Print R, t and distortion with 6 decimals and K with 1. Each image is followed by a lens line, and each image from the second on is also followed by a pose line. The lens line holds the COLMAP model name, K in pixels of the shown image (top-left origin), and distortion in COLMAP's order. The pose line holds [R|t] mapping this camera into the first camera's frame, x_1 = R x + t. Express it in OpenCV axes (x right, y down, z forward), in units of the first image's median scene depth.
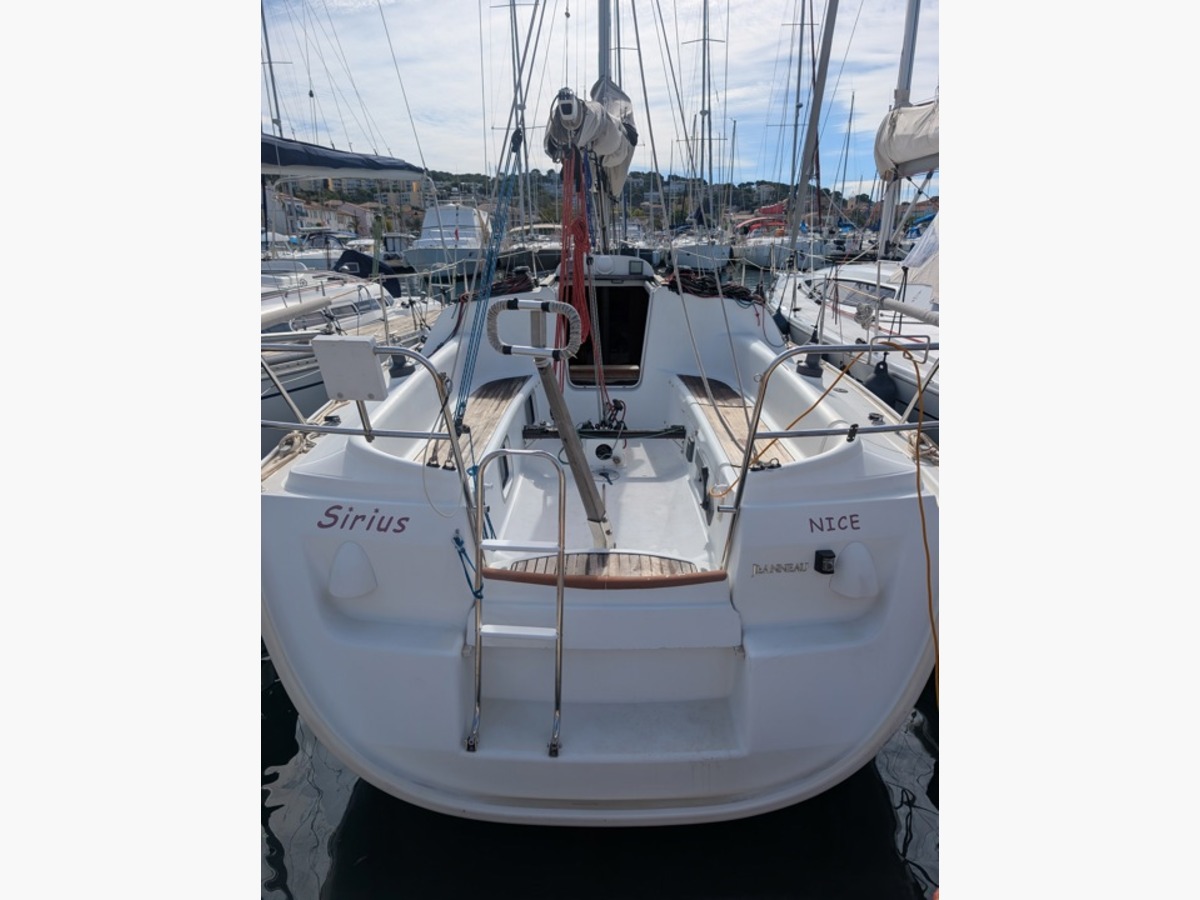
lens RADIAL K [[661.8, 0, 606.1], [0, 661.8, 449.4], [0, 0, 1]] dist [0.004715, -0.000605]
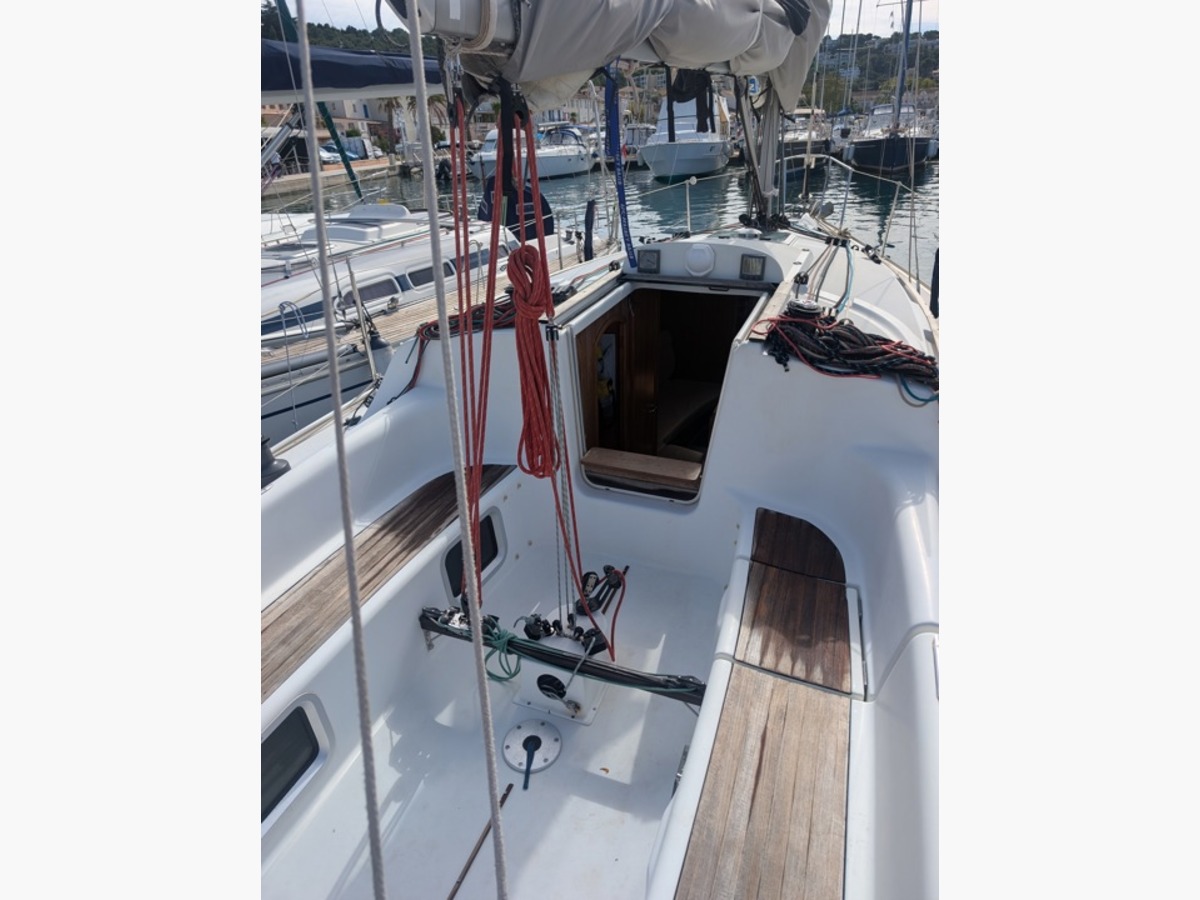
lens RADIAL K [[661.8, 0, 606.1], [0, 661.8, 449.4], [0, 0, 1]] dist [0.004715, -0.000605]
pose [[0.922242, 0.143297, -0.359076, 0.151842], [-0.083463, 0.980667, 0.176994, -0.212570], [0.377497, -0.133262, 0.916372, 0.426411]]
